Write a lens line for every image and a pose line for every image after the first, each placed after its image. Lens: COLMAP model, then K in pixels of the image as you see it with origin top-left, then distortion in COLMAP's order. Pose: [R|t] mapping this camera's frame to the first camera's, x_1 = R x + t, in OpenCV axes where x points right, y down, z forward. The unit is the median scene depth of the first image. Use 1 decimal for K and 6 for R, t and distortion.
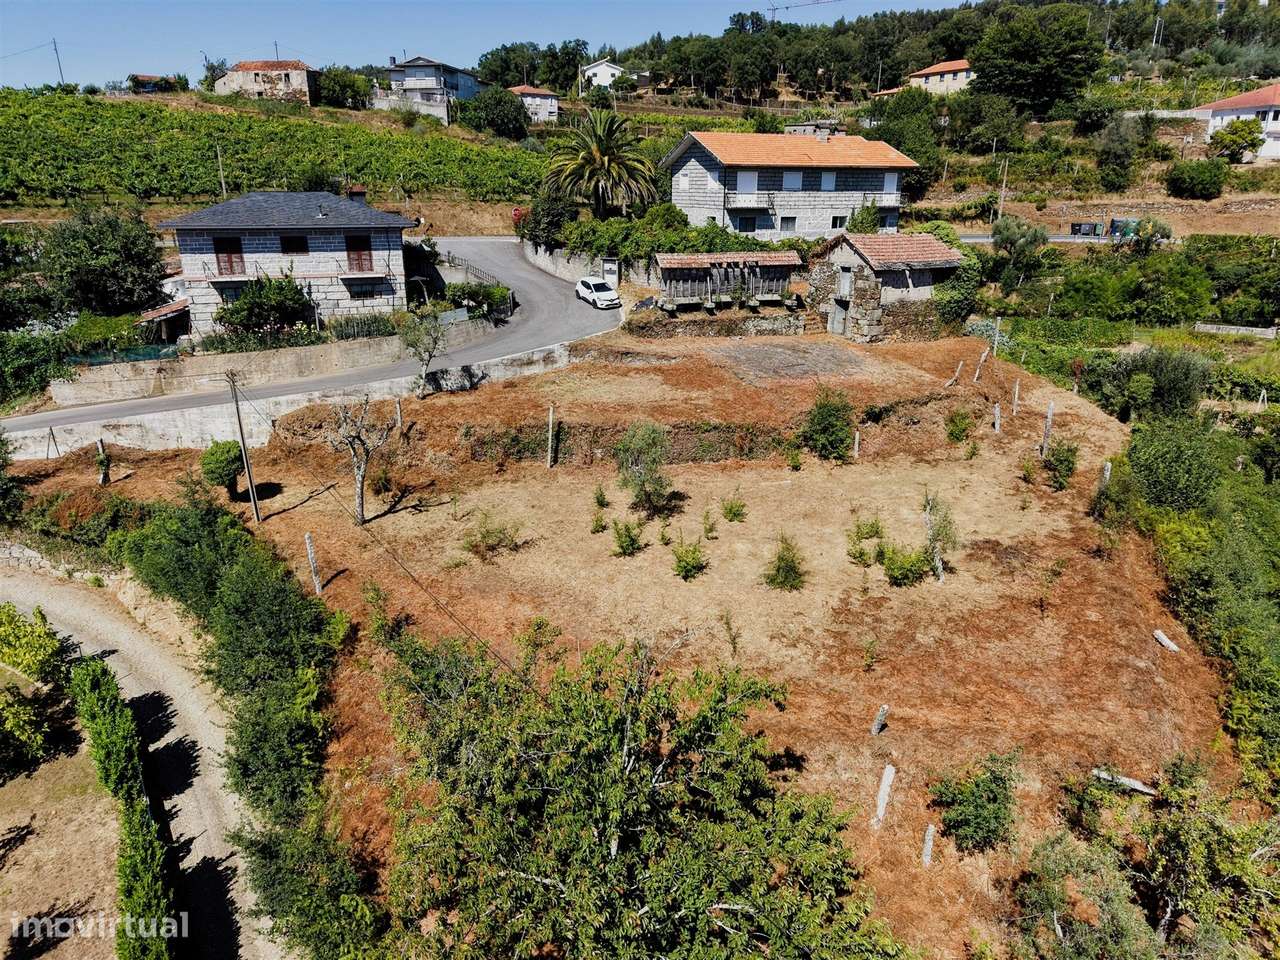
lens RADIAL K [[855.9, 0, 636.3], [0, 855.9, 477.0], [0, 0, 1]] dist [0.024077, -0.021949]
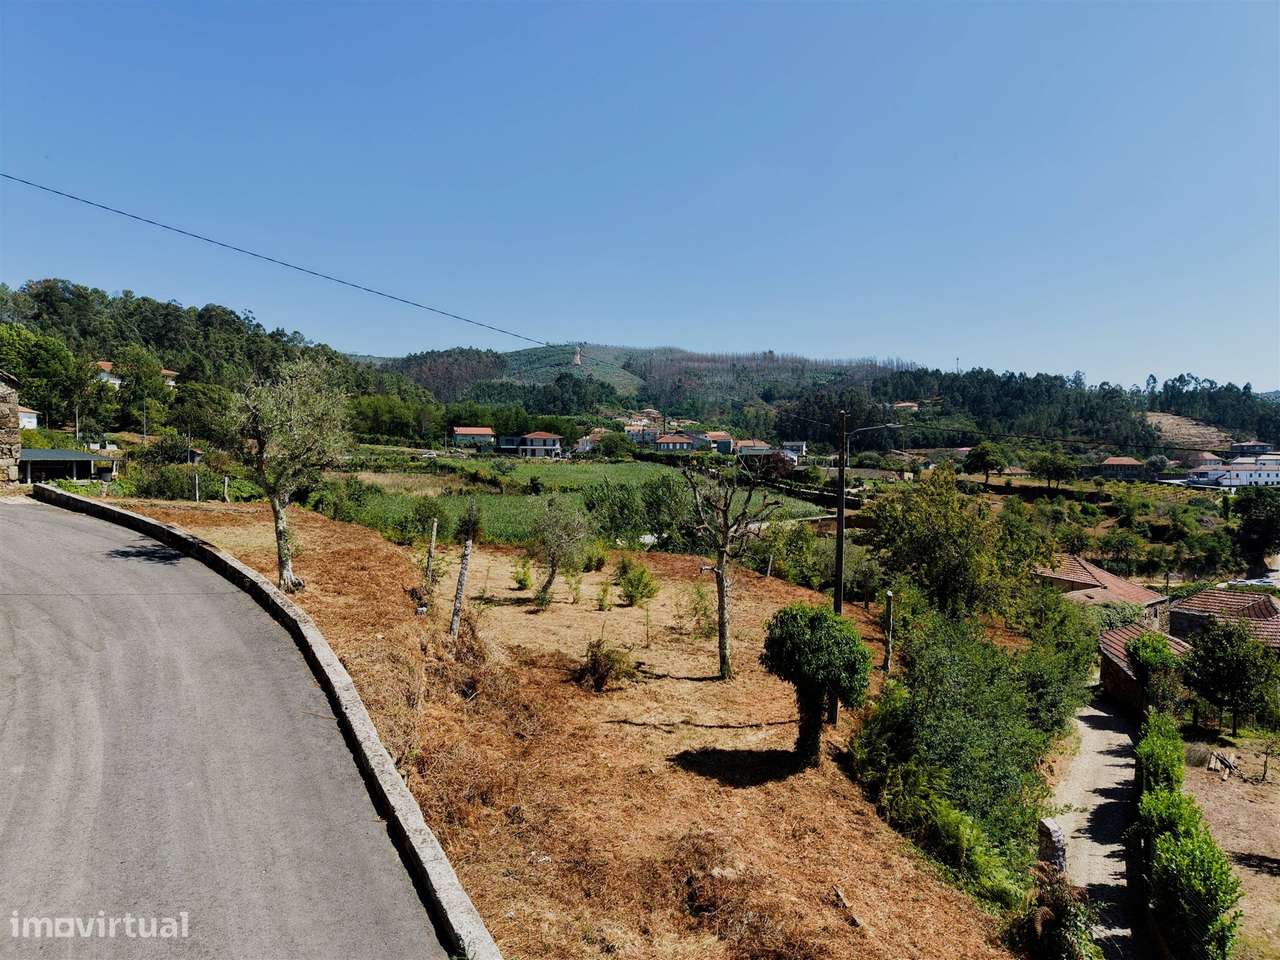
lens RADIAL K [[855.9, 0, 637.2], [0, 855.9, 477.4], [0, 0, 1]] dist [0.024077, -0.021949]
pose [[-0.443225, -0.020191, 0.896183, -0.562187], [0.289277, 0.943037, 0.164314, -0.133821], [-0.848452, 0.332073, -0.412137, 0.845033]]
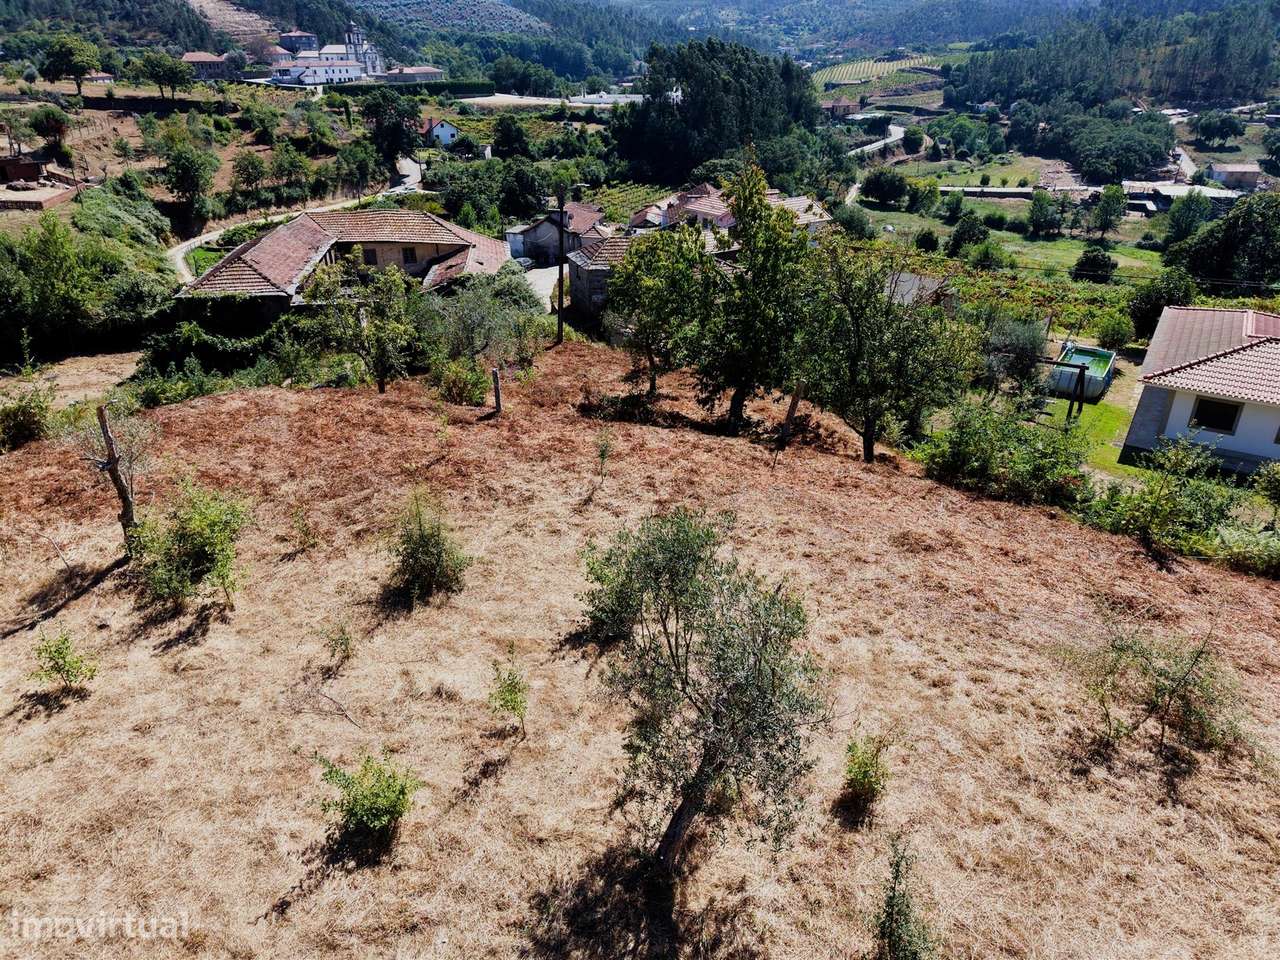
lens RADIAL K [[855.9, 0, 638.0], [0, 855.9, 476.9], [0, 0, 1]] dist [0.024077, -0.021949]
pose [[-0.994004, -0.046753, 0.098841, 0.005178], [0.037807, 0.701254, 0.711909, -0.150434], [-0.102596, 0.711377, -0.695282, 0.744571]]
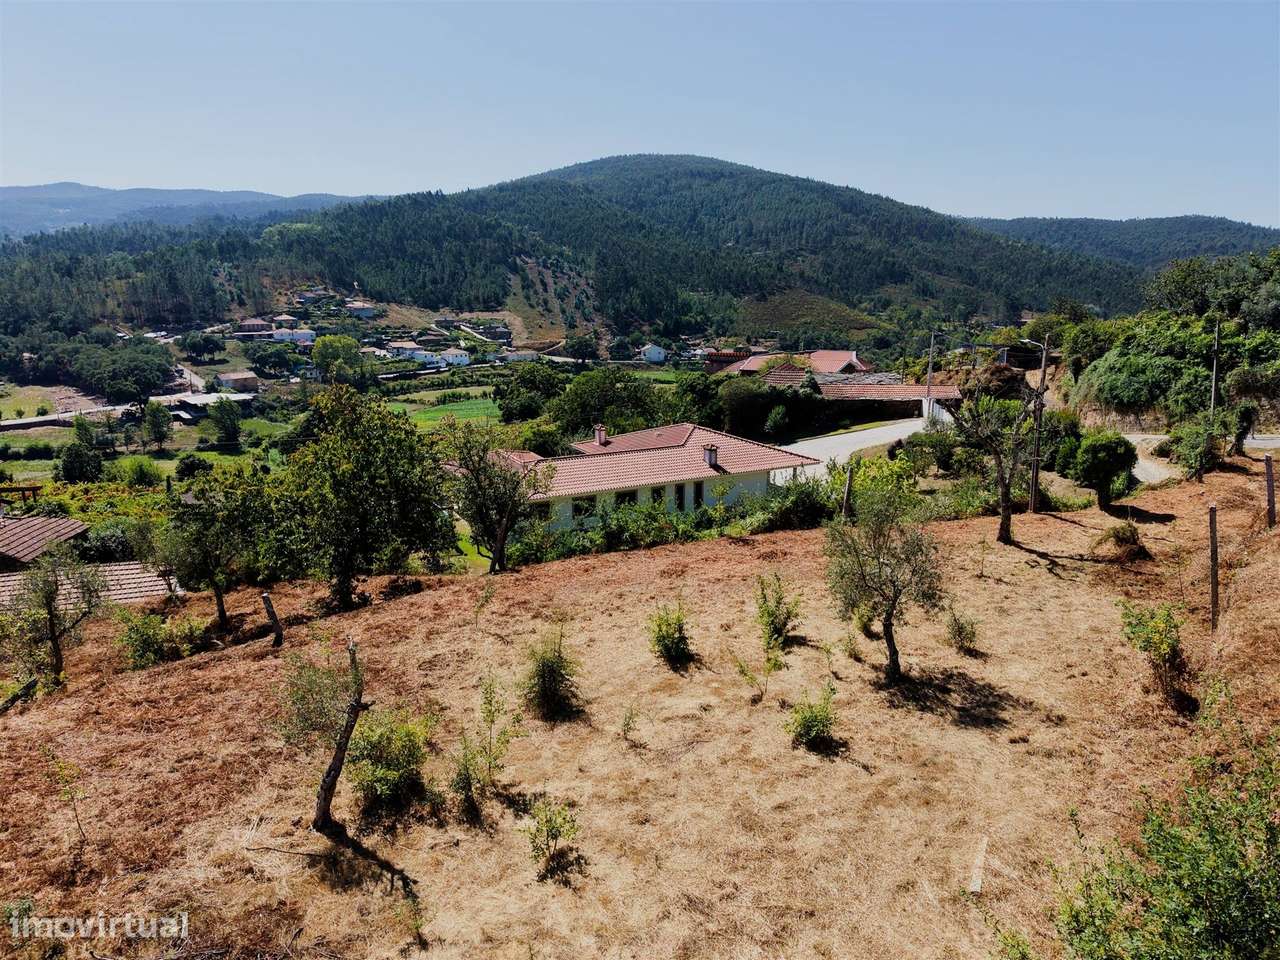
lens RADIAL K [[855.9, 0, 639.9], [0, 855.9, 477.0], [0, 0, 1]] dist [0.024077, -0.021949]
pose [[-0.578691, 0.185549, -0.794159, 0.335123], [-0.263654, 0.878920, 0.397474, -0.152036], [0.771753, 0.439398, -0.459703, 0.725154]]
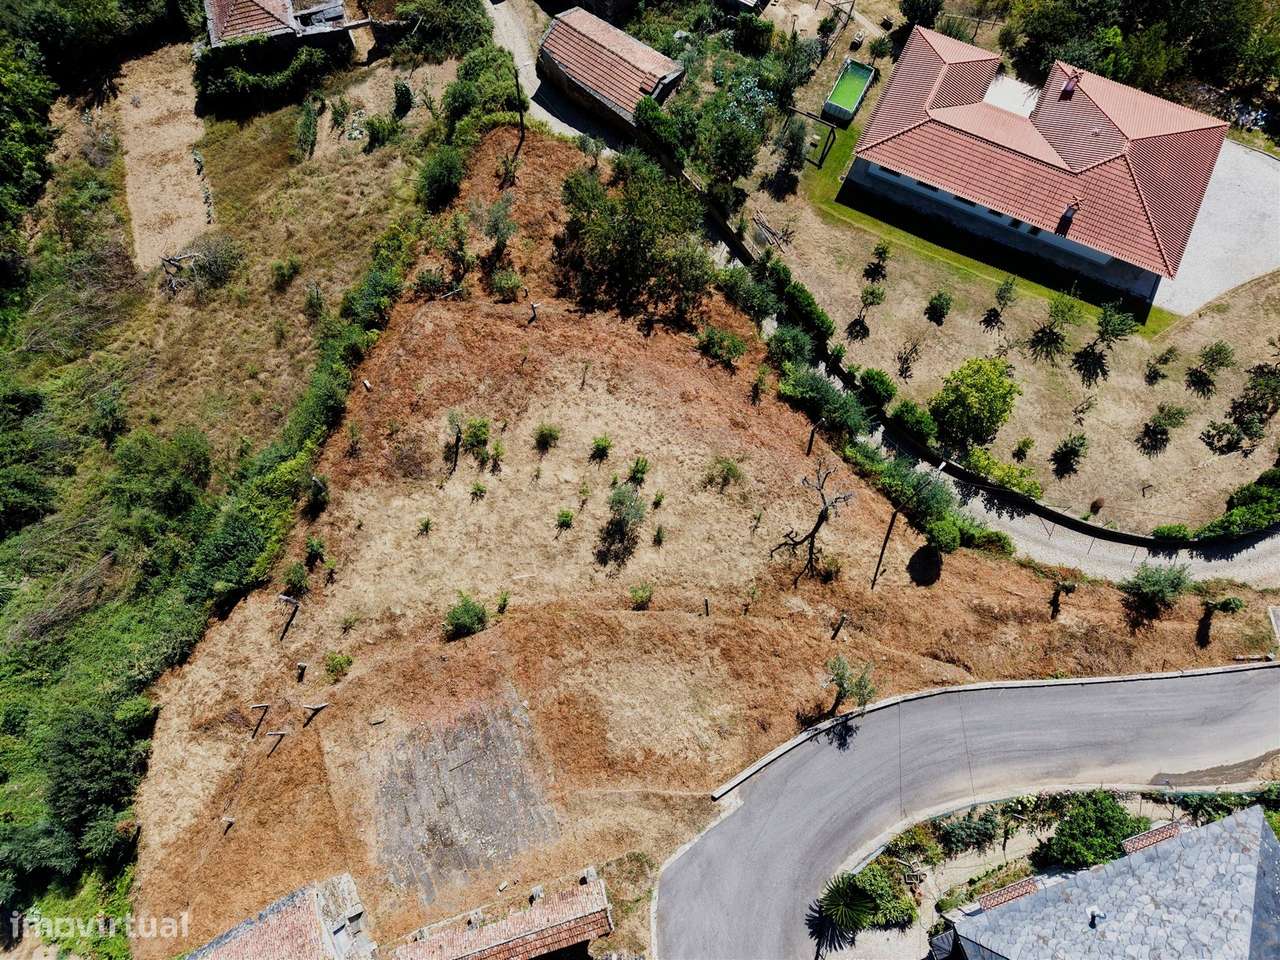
lens RADIAL K [[855.9, 0, 638.4], [0, 855.9, 480.5], [0, 0, 1]] dist [0.024077, -0.021949]
pose [[-0.999934, 0.010936, 0.003460, -0.009635], [0.003036, -0.038499, 0.999254, -0.930743], [0.011061, 0.999199, 0.038464, 0.594424]]
